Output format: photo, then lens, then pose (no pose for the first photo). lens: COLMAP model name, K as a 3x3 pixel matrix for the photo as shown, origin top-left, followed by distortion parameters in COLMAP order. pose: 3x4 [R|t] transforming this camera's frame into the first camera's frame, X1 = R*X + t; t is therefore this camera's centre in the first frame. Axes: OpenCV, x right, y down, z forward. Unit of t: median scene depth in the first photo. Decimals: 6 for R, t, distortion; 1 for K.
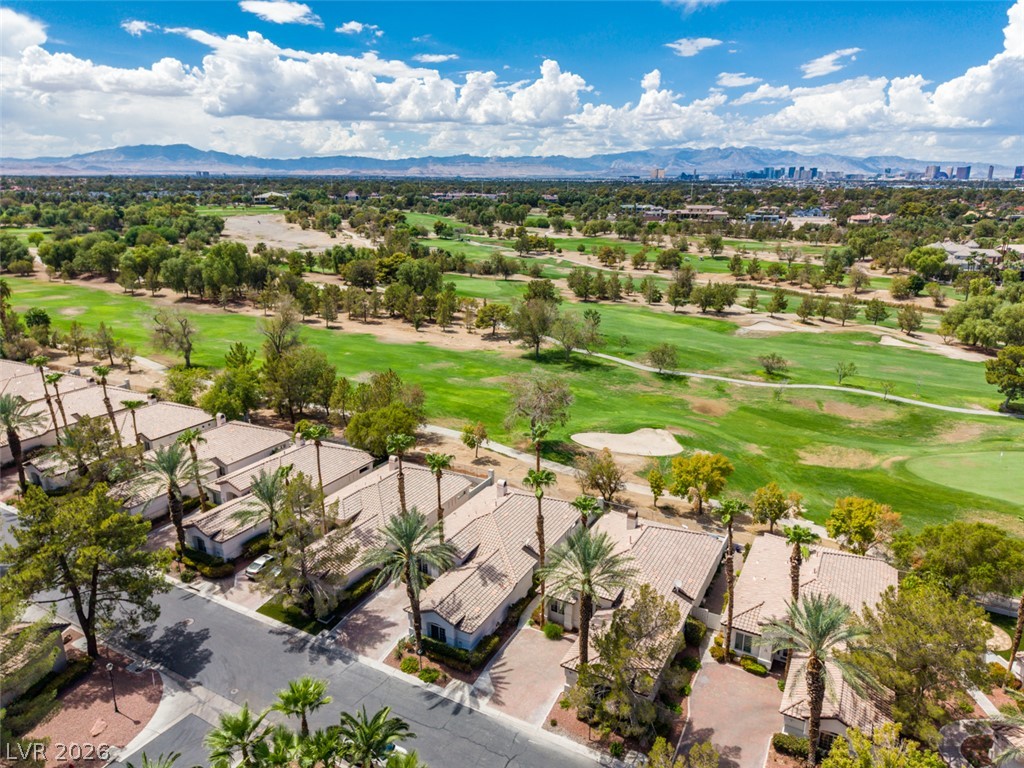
lens RADIAL K [[683.4, 0, 511.2], [0, 683.4, 382.6], [0, 0, 1]] dist [0.035231, -0.037123]
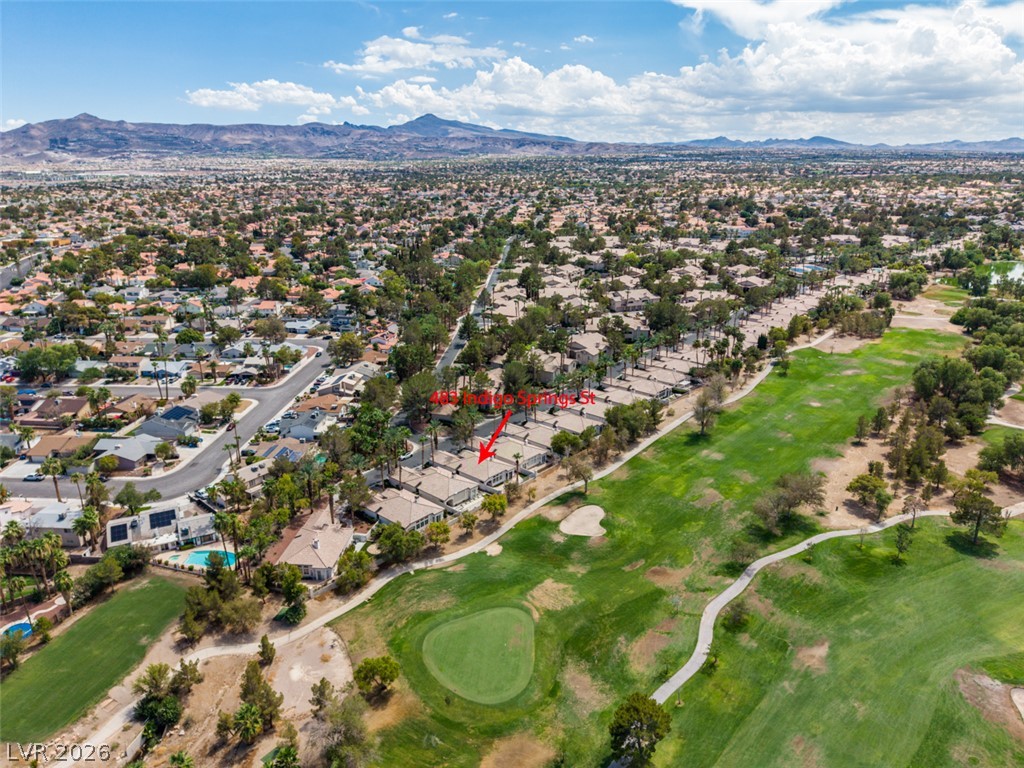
lens RADIAL K [[683.4, 0, 514.1], [0, 683.4, 374.6], [0, 0, 1]] dist [0.035231, -0.037123]
pose [[-0.229748, 0.291756, -0.928490, 1.189365], [-0.271378, 0.896969, 0.349001, -0.551316], [0.934650, 0.332154, -0.126901, 0.675249]]
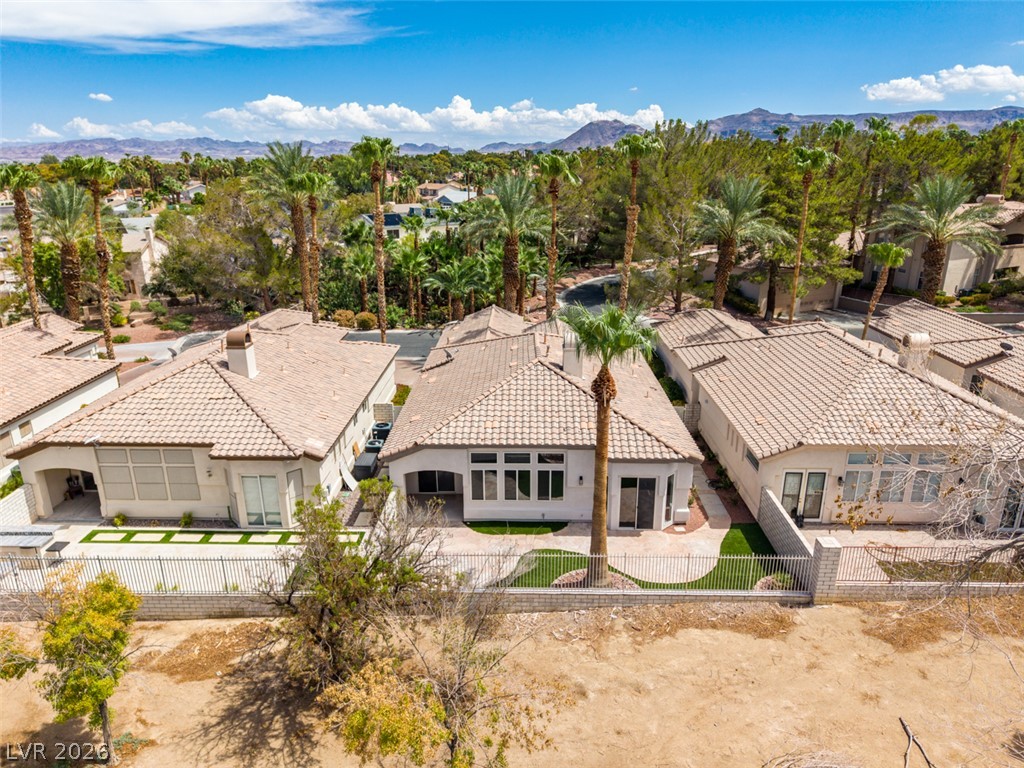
lens RADIAL K [[683.4, 0, 509.8], [0, 683.4, 385.4], [0, 0, 1]] dist [0.035231, -0.037123]
pose [[-0.888051, 0.150069, -0.434563, 0.103391], [-0.121860, 0.834582, 0.537236, -0.022178], [0.443301, 0.530049, -0.722864, 0.666267]]
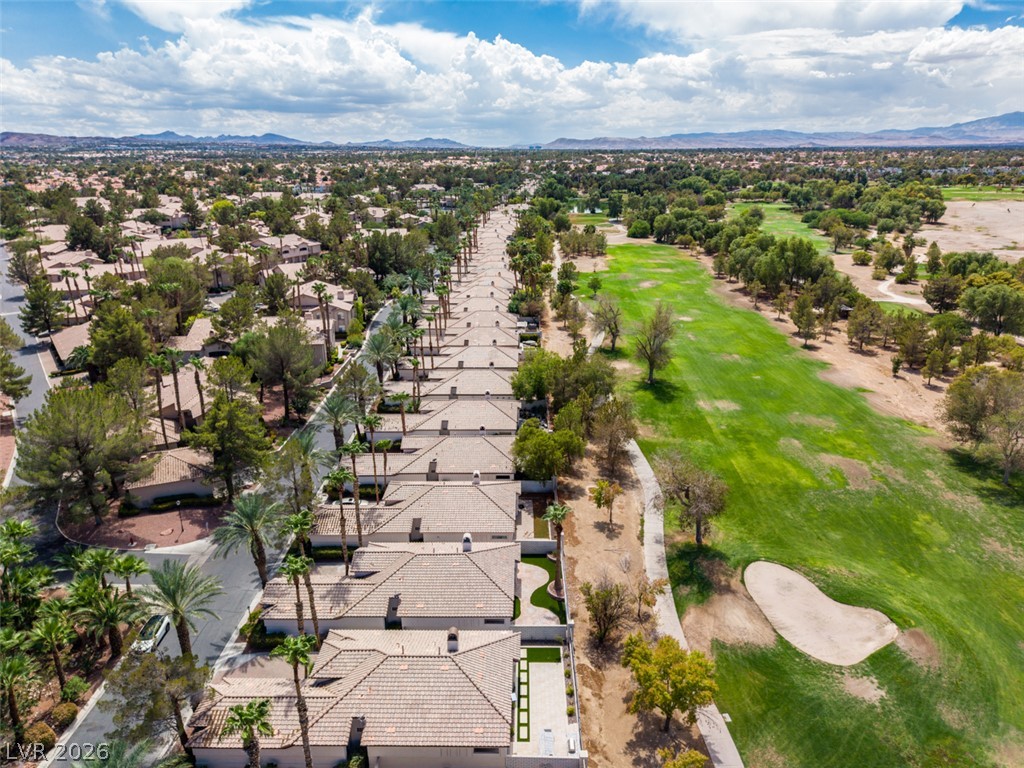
lens RADIAL K [[683.4, 0, 510.5], [0, 683.4, 380.2], [0, 0, 1]] dist [0.035231, -0.037123]
pose [[0.465350, 0.273927, -0.841673, 0.389070], [-0.243548, 0.953828, 0.175774, -0.124760], [0.850960, 0.123192, 0.510578, 0.278651]]
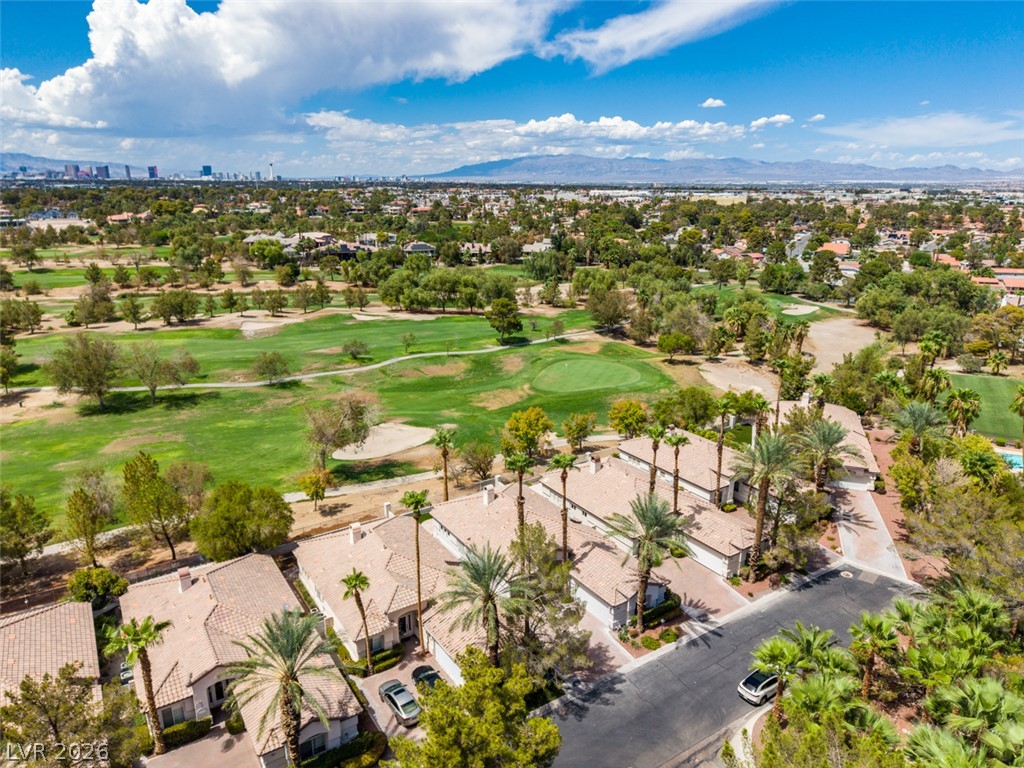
lens RADIAL K [[683.4, 0, 512.1], [0, 683.4, 384.9], [0, 0, 1]] dist [0.035231, -0.037123]
pose [[0.469578, -0.250144, 0.846714, -0.408094], [0.246285, 0.958068, 0.146454, -0.067204], [-0.847844, 0.139762, 0.511494, 0.232330]]
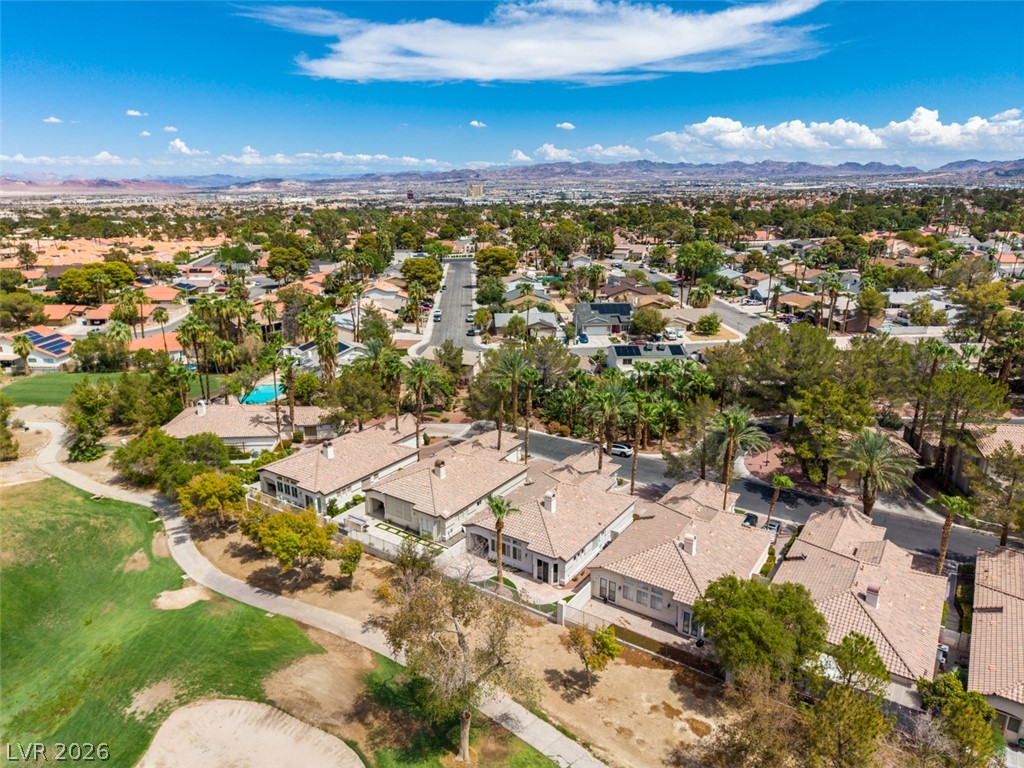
lens RADIAL K [[683.4, 0, 512.7], [0, 683.4, 383.0], [0, 0, 1]] dist [0.035231, -0.037123]
pose [[-0.995092, -0.023955, 0.096013, -0.025554], [0.031790, 0.841442, 0.539412, -0.255004], [-0.093711, 0.539816, -0.836550, 0.882925]]
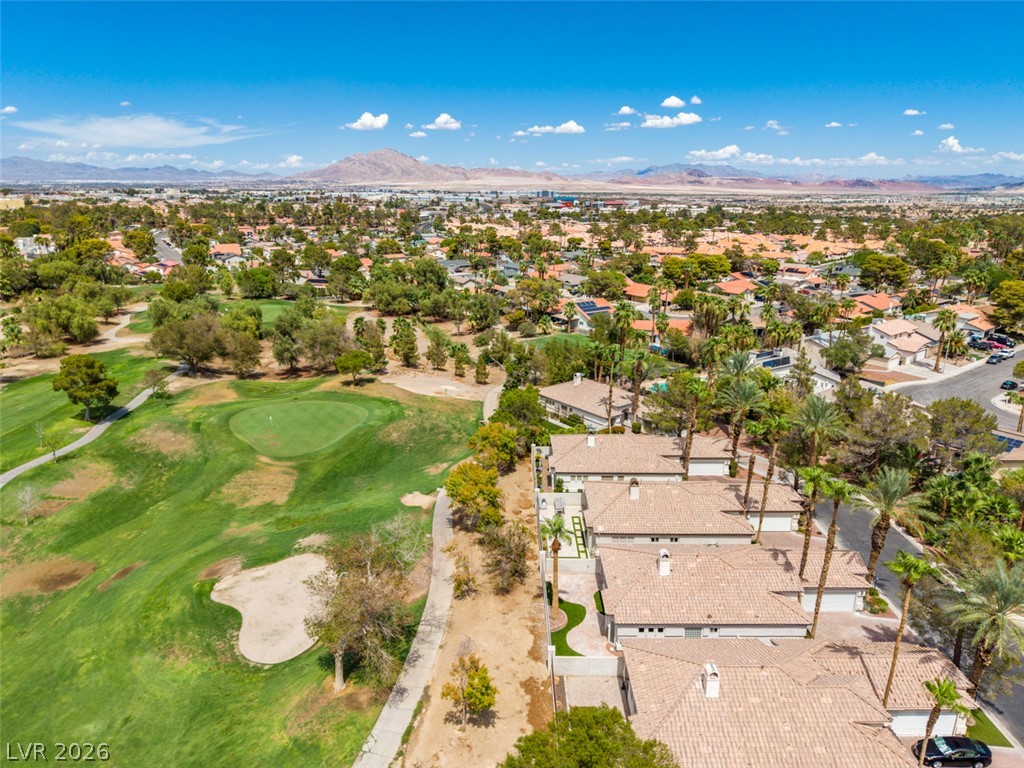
lens RADIAL K [[683.4, 0, 514.7], [0, 683.4, 384.7], [0, 0, 1]] dist [0.035231, -0.037123]
pose [[-0.481775, -0.248151, 0.840425, -0.287822], [0.245599, 0.882391, 0.401332, -0.203519], [-0.841174, 0.399759, -0.364169, 0.702975]]
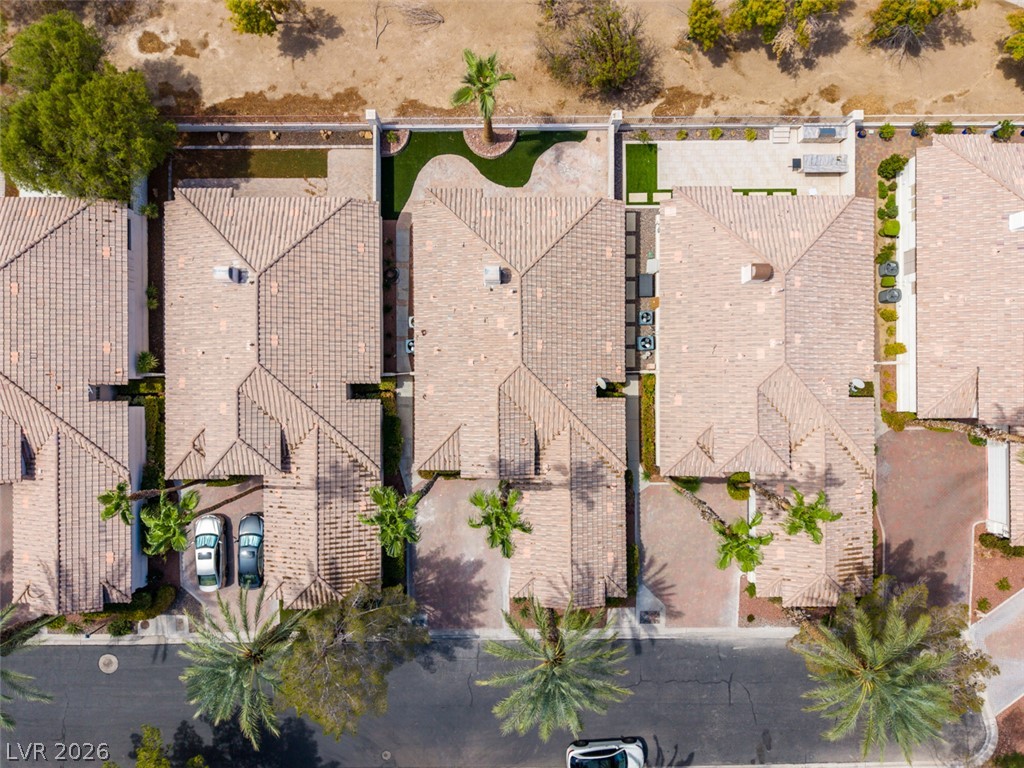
lens RADIAL K [[683.4, 0, 509.8], [0, 683.4, 392.3], [0, 0, 1]] dist [0.035231, -0.037123]
pose [[0.875543, -0.483107, 0.005765, -0.025386], [0.132251, 0.251123, 0.958878, -0.161395], [-0.464688, -0.838776, 0.283760, 0.399525]]
